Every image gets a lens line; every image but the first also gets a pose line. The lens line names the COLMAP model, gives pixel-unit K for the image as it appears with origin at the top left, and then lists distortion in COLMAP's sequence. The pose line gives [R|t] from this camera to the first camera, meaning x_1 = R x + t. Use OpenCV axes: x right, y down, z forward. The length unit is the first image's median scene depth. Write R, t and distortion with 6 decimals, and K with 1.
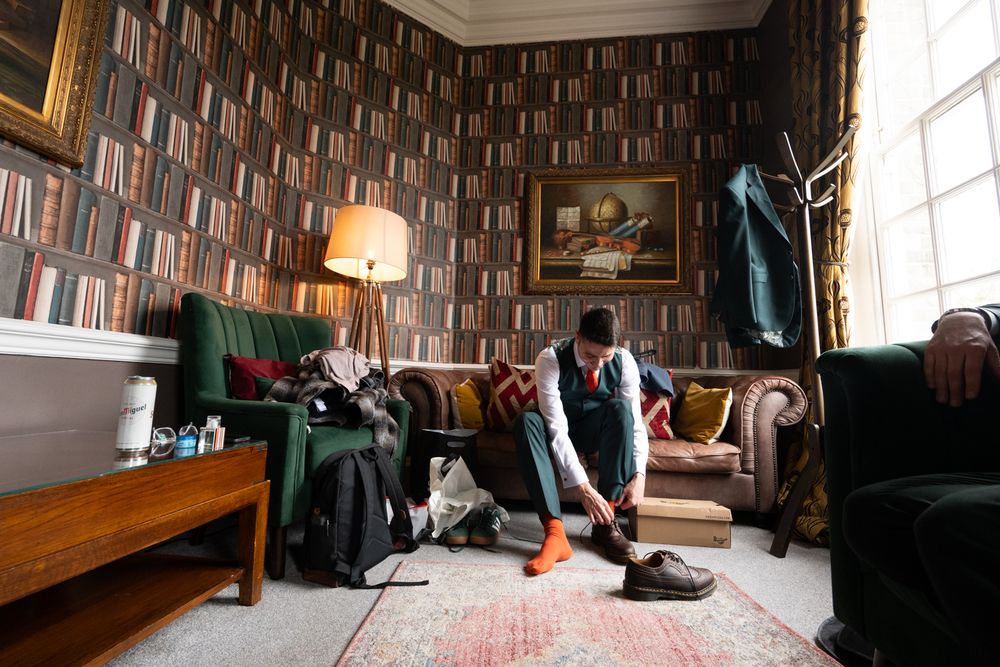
lens RADIAL K [[447.5, 0, 500.5], [0, 447.5, 333.2], [0, 0, 1]] dist [0.005604, 0.001468]
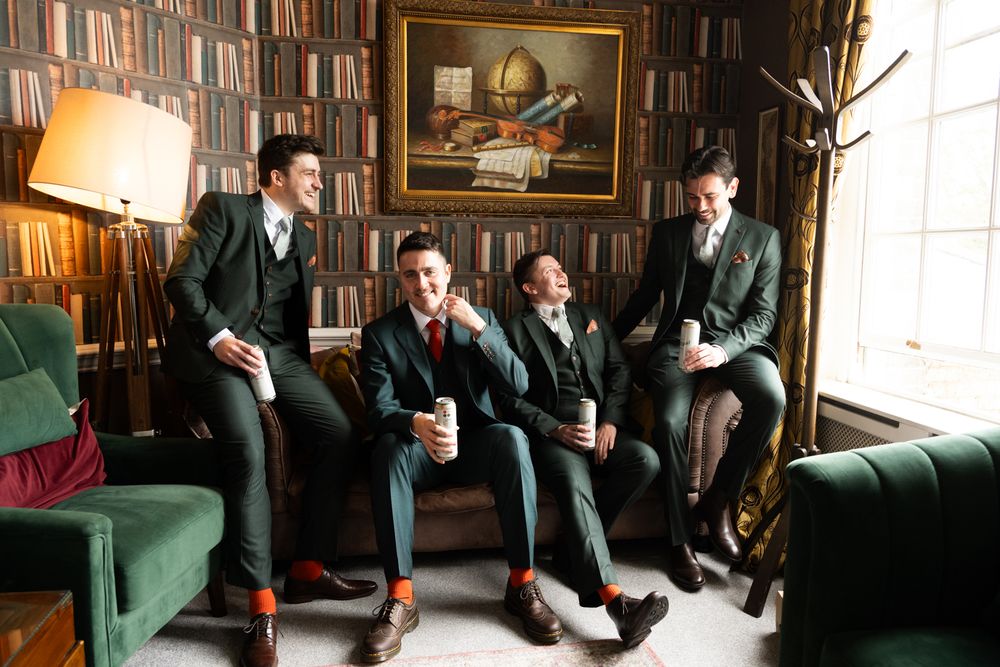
lens RADIAL K [[766.4, 0, 496.7], [0, 766.4, 332.2], [0, 0, 1]] dist [0.004959, -0.003879]
pose [[0.961587, -0.048650, 0.270153, -0.091155], [-0.018671, 0.970298, 0.241192, -0.190267], [-0.273863, -0.236971, 0.932118, -0.066578]]
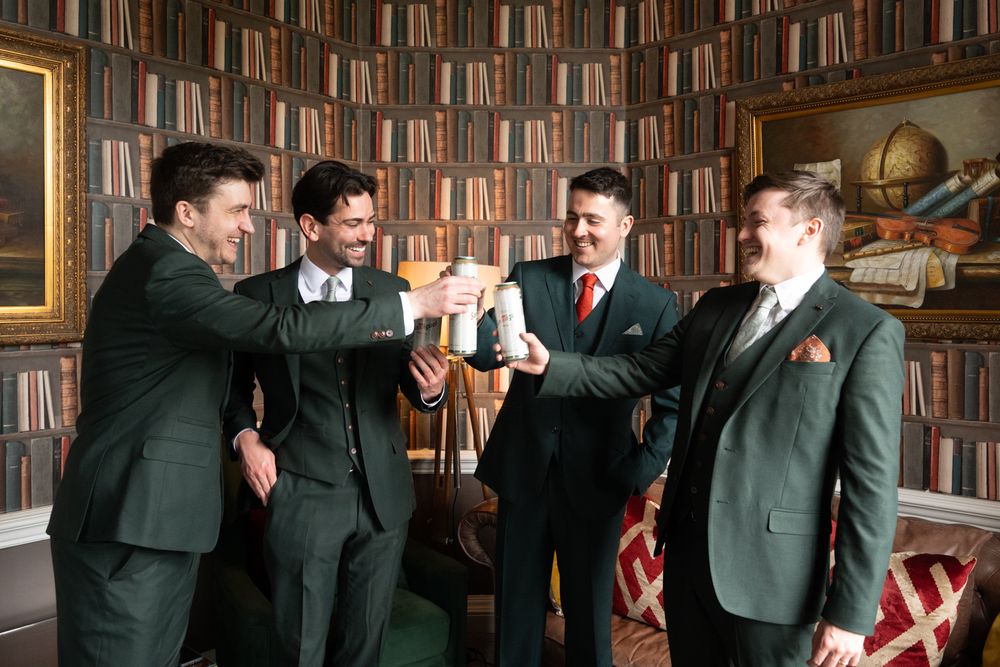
lens RADIAL K [[838.6, 0, 488.1], [0, 838.6, 301.4], [0, 0, 1]] dist [0.060000, -0.015505]
pose [[0.817482, -0.031366, -0.575099, 0.402512], [0.094214, 0.992349, 0.079799, -0.244106], [0.568196, -0.119417, 0.814183, -0.001691]]
